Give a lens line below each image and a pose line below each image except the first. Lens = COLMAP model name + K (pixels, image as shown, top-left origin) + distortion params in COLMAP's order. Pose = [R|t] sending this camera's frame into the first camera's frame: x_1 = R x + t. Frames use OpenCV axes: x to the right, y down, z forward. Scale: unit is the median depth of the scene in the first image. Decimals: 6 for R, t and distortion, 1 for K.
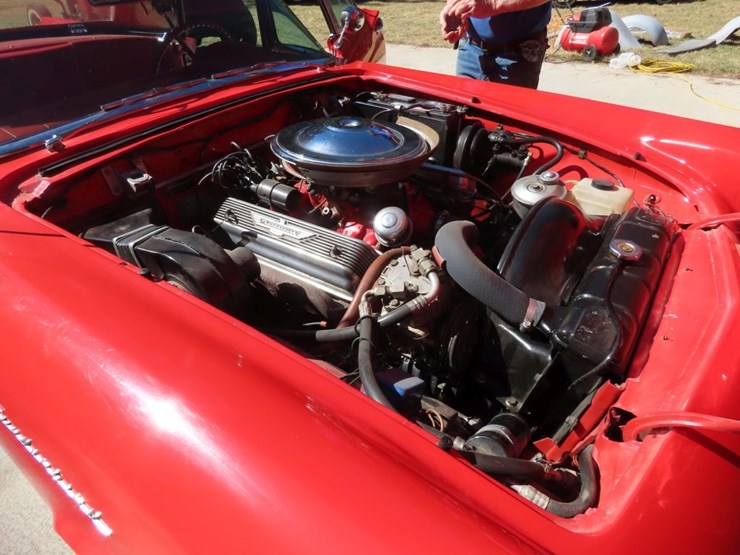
lens RADIAL K [[473.2, 0, 370.0], [0, 473.2, 277.5], [0, 0, 1]] dist [0.005604, -0.007882]
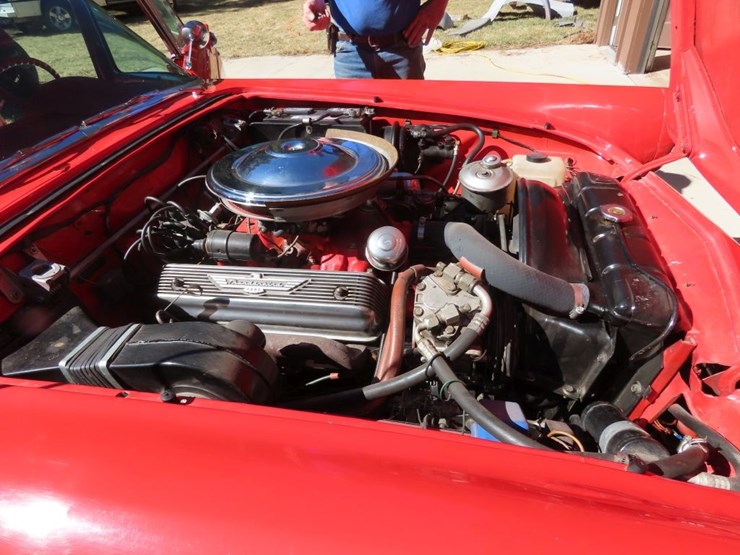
lens RADIAL K [[473.2, 0, 370.0], [0, 473.2, 277.5], [0, 0, 1]] dist [0.005604, -0.007882]
pose [[0.913731, -0.272274, 0.301601, -0.241187], [0.275447, 0.960755, 0.032840, -0.082863], [-0.298706, 0.053068, 0.952868, 0.138038]]
